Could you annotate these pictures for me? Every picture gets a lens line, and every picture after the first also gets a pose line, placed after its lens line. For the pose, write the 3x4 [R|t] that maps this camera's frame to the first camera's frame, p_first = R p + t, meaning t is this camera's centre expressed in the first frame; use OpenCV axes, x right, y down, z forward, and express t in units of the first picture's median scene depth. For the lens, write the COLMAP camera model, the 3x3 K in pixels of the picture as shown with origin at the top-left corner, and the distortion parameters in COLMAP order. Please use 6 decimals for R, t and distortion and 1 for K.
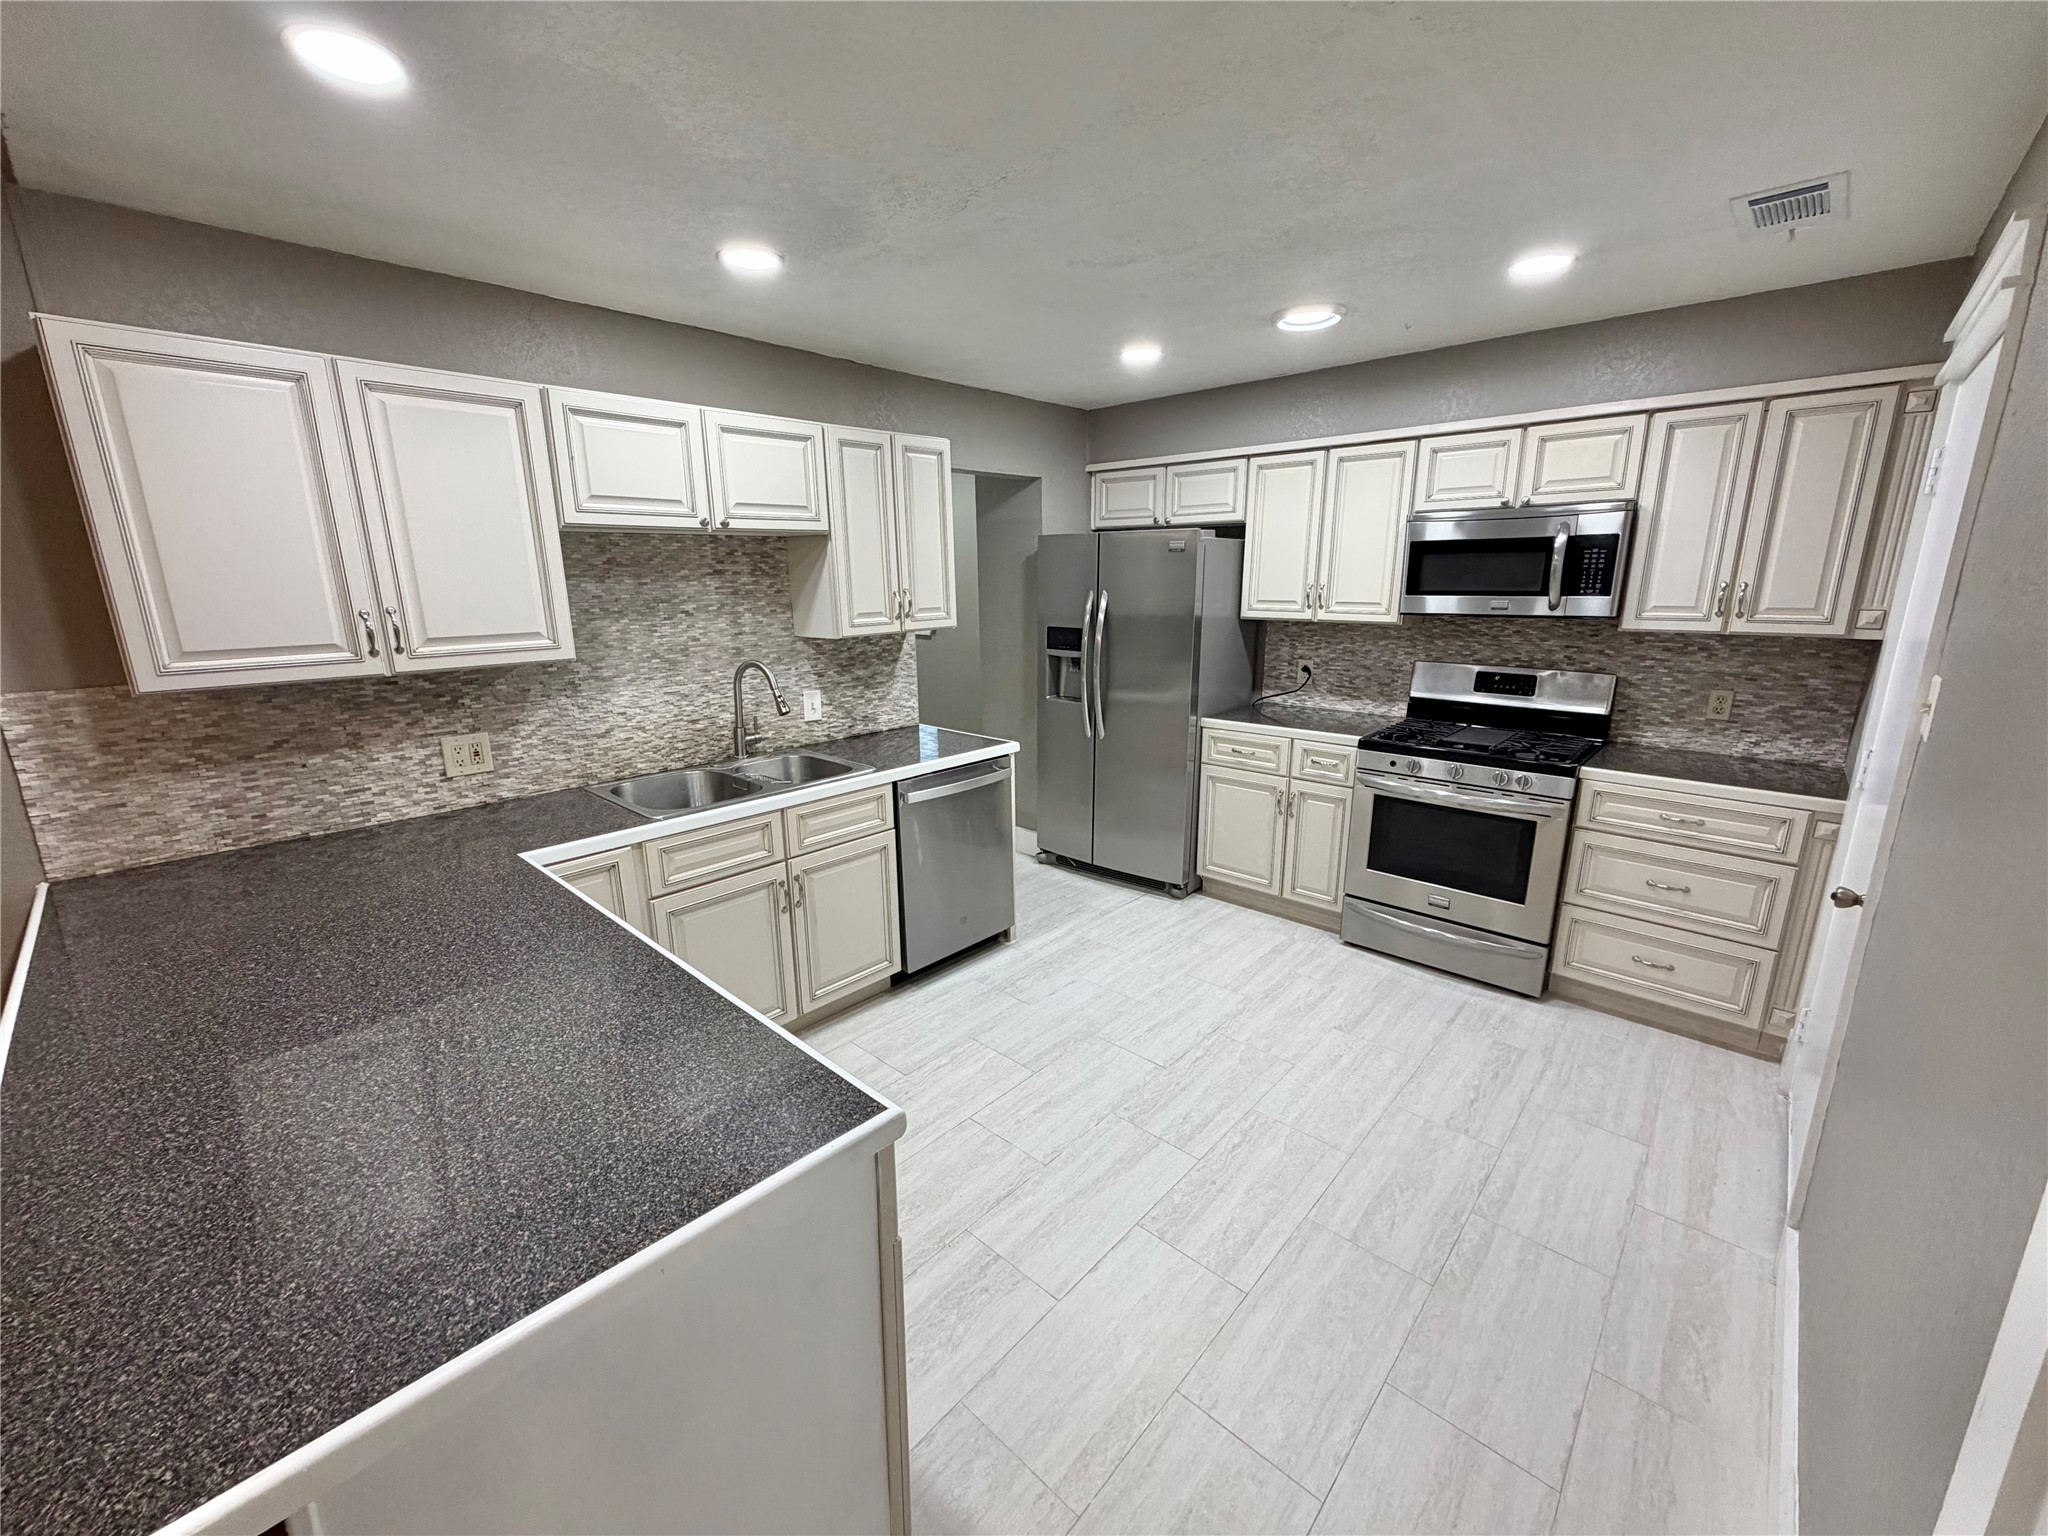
lens RADIAL K [[816.7, 0, 1018.1], [0, 816.7, 771.1], [0, 0, 1]] dist [-0.000200, 0.000238]
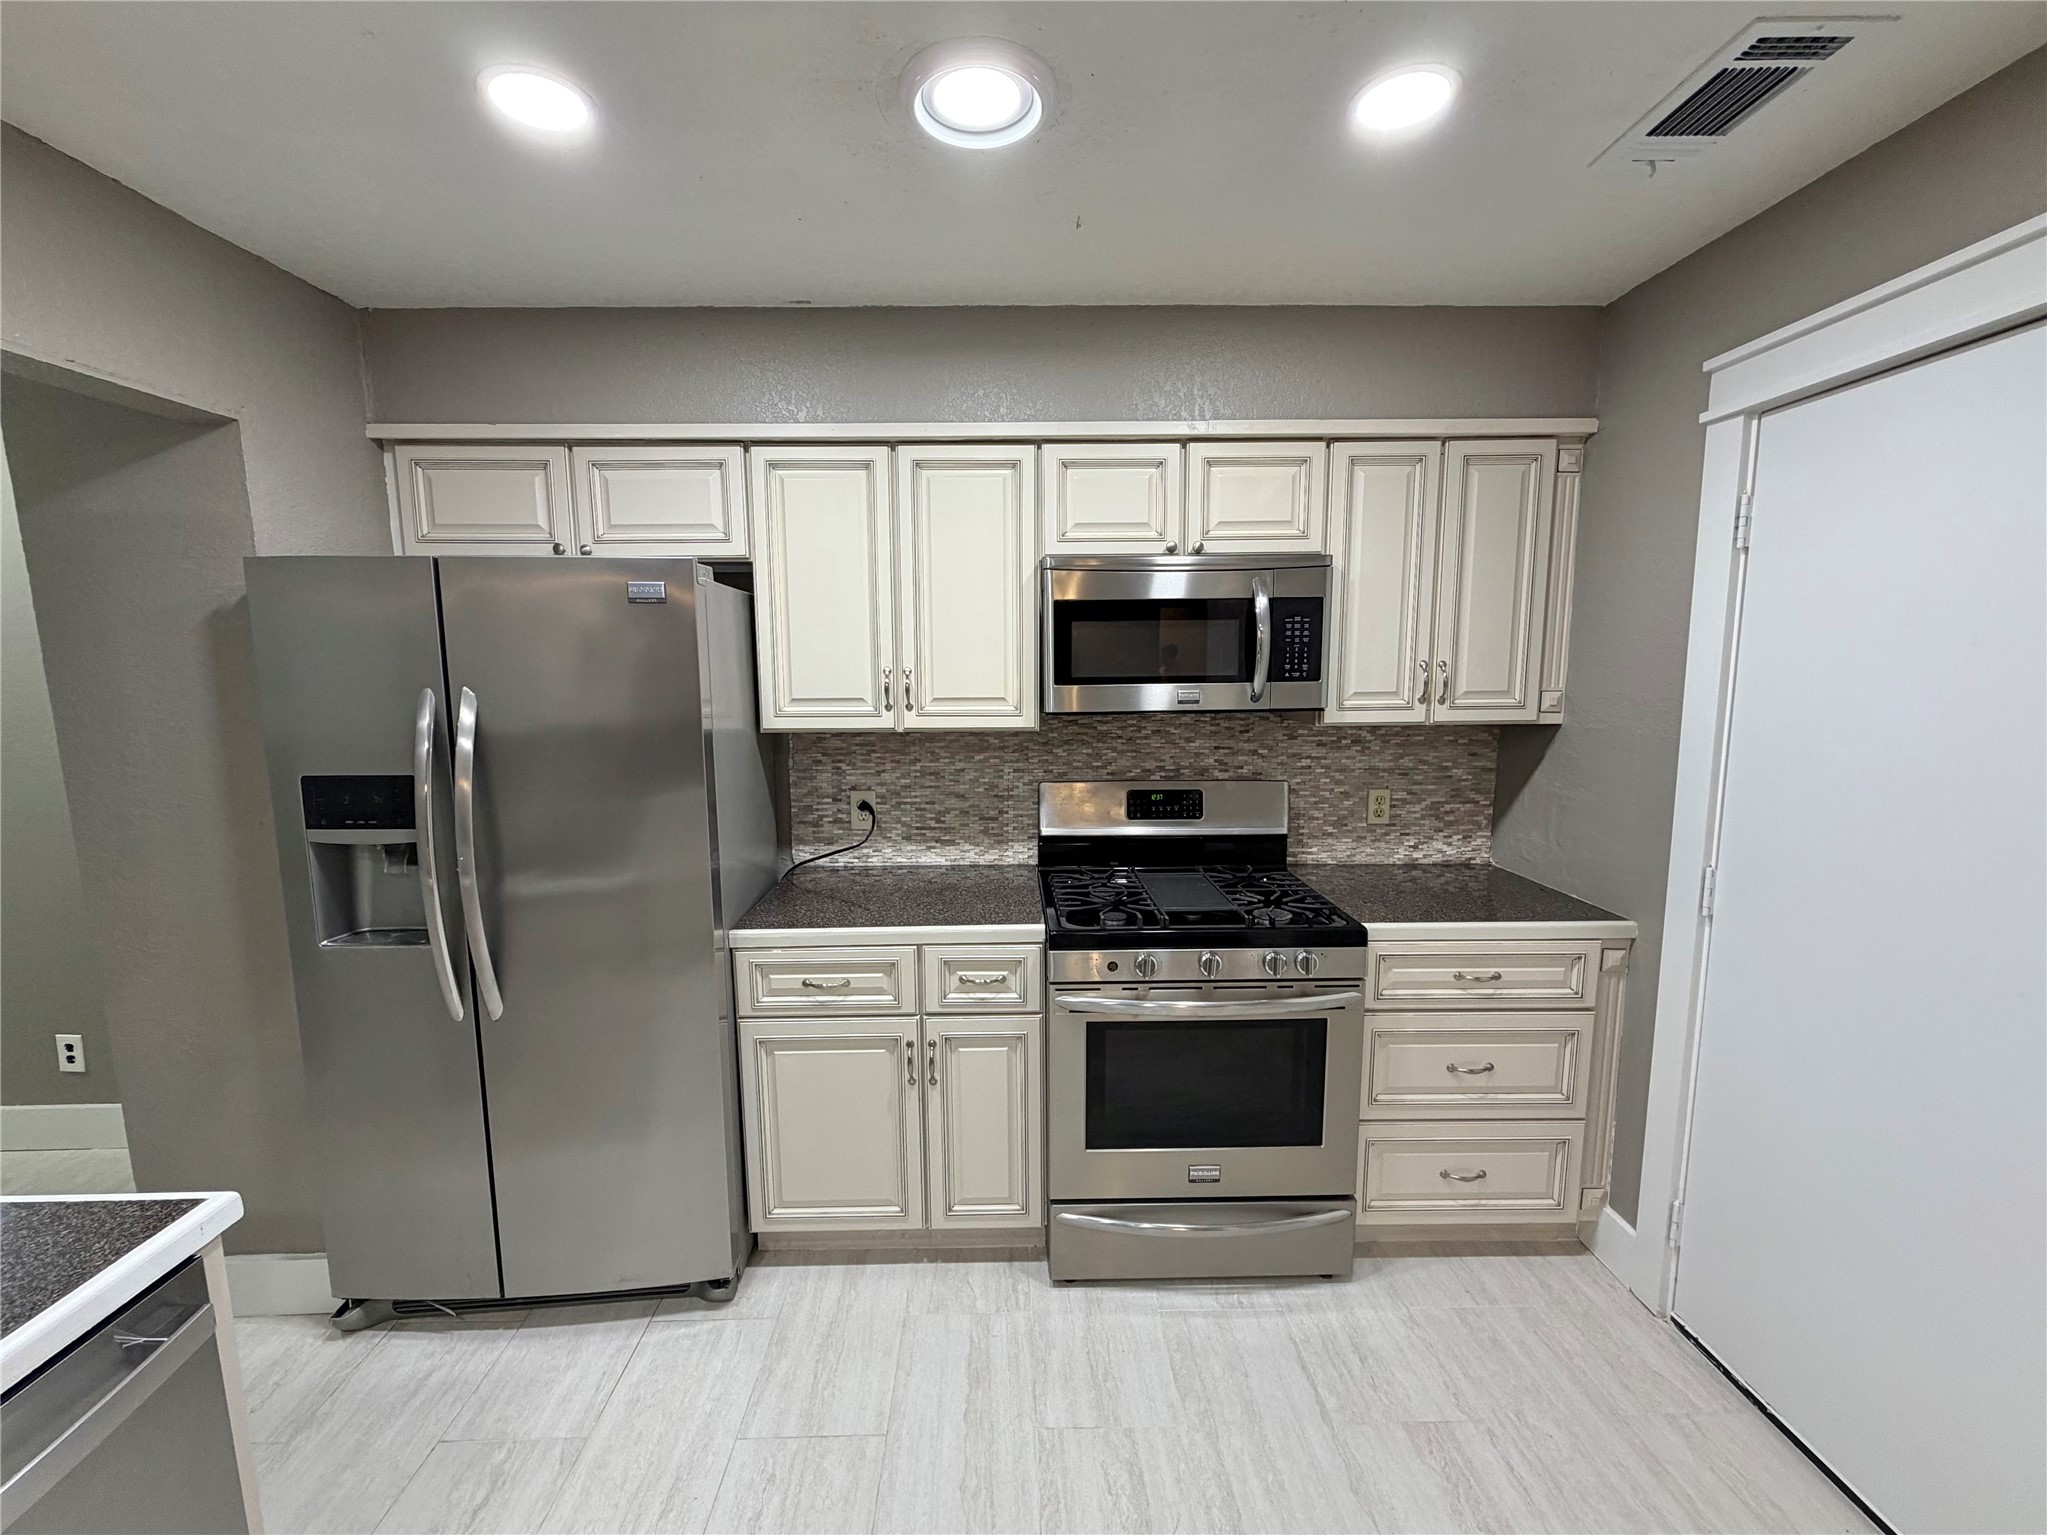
lens RADIAL K [[816.3, 0, 1014.0], [0, 816.3, 769.3], [0, 0, 1]] dist [-0.000200, 0.000238]
pose [[0.722931, -0.088250, 0.685261, 0.021501], [0.164835, 0.985200, -0.047019, -0.152453], [-0.670969, 0.146947, 0.726779, 0.690197]]
